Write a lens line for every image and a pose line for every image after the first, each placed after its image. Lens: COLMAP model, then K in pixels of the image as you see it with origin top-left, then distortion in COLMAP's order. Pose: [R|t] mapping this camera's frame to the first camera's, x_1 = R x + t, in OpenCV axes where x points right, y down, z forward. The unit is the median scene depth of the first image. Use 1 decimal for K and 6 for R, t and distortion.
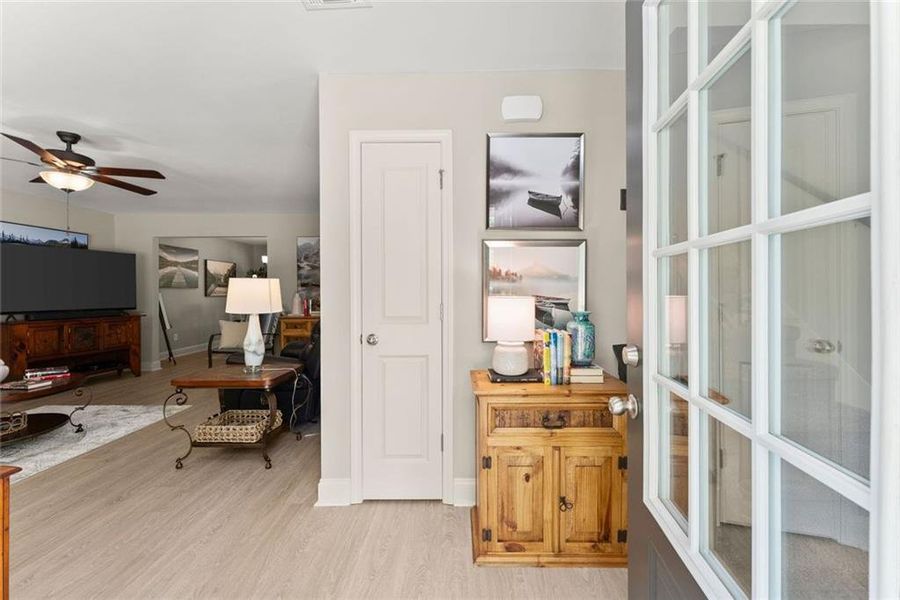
lens RADIAL K [[363.4, 0, 452.3], [0, 363.4, 290.5], [0, 0, 1]] dist [0.001642, 0.000043]
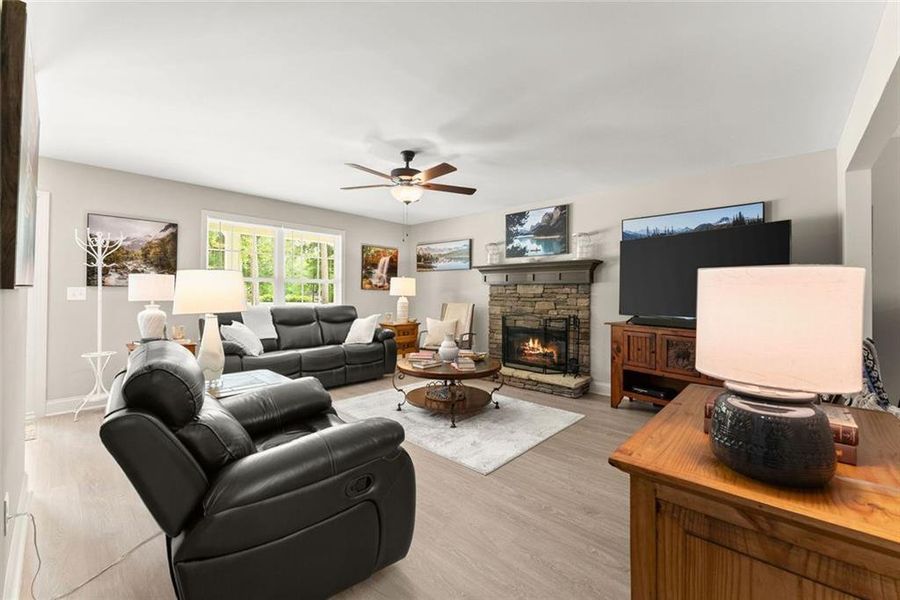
lens RADIAL K [[364.9, 0, 447.5], [0, 364.9, 286.1], [0, 0, 1]] dist [0.000769, -0.000014]
pose [[-0.680556, -0.022603, -0.732347, -0.169193], [-0.006887, 0.999677, -0.024454, 0.012787], [0.732663, -0.011598, -0.680492, 1.055957]]
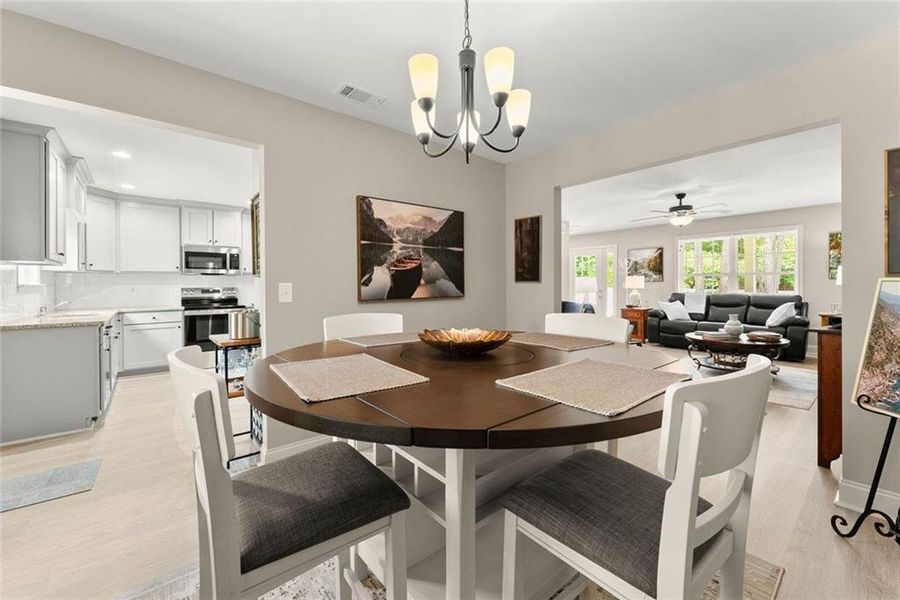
lens RADIAL K [[363.4, 0, 452.3], [0, 363.4, 290.5], [0, 0, 1]] dist [0.001642, 0.000043]
pose [[-0.648799, -0.008597, 0.760912, -0.952003], [0.003299, 0.999895, 0.014110, 0.012701], [-0.760953, 0.011665, -0.648702, 1.715000]]
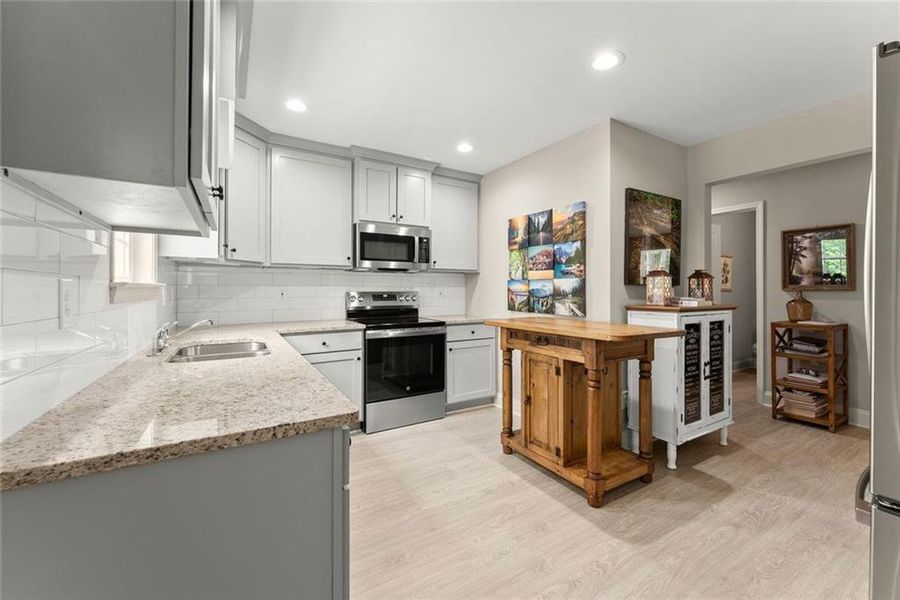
lens RADIAL K [[363.4, 0, 452.3], [0, 363.4, 290.5], [0, 0, 1]] dist [0.001642, 0.000043]
pose [[-0.526567, -0.001591, 0.850132, -0.280490], [-0.003187, 0.999995, -0.000103, 0.014535], [-0.850128, -0.002763, -0.526569, 1.817761]]
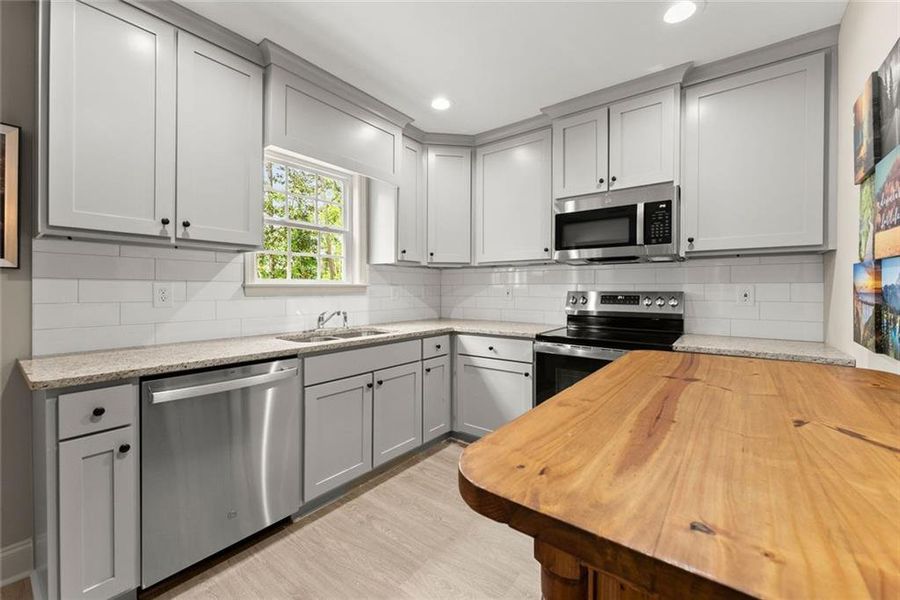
lens RADIAL K [[363.4, 0, 452.3], [0, 363.4, 290.5], [0, 0, 1]] dist [0.001642, 0.000043]
pose [[0.597115, -0.003796, 0.802147, -0.138117], [-0.002793, 0.999973, 0.006812, 0.013417], [-0.802151, -0.006308, 0.597088, 1.435474]]
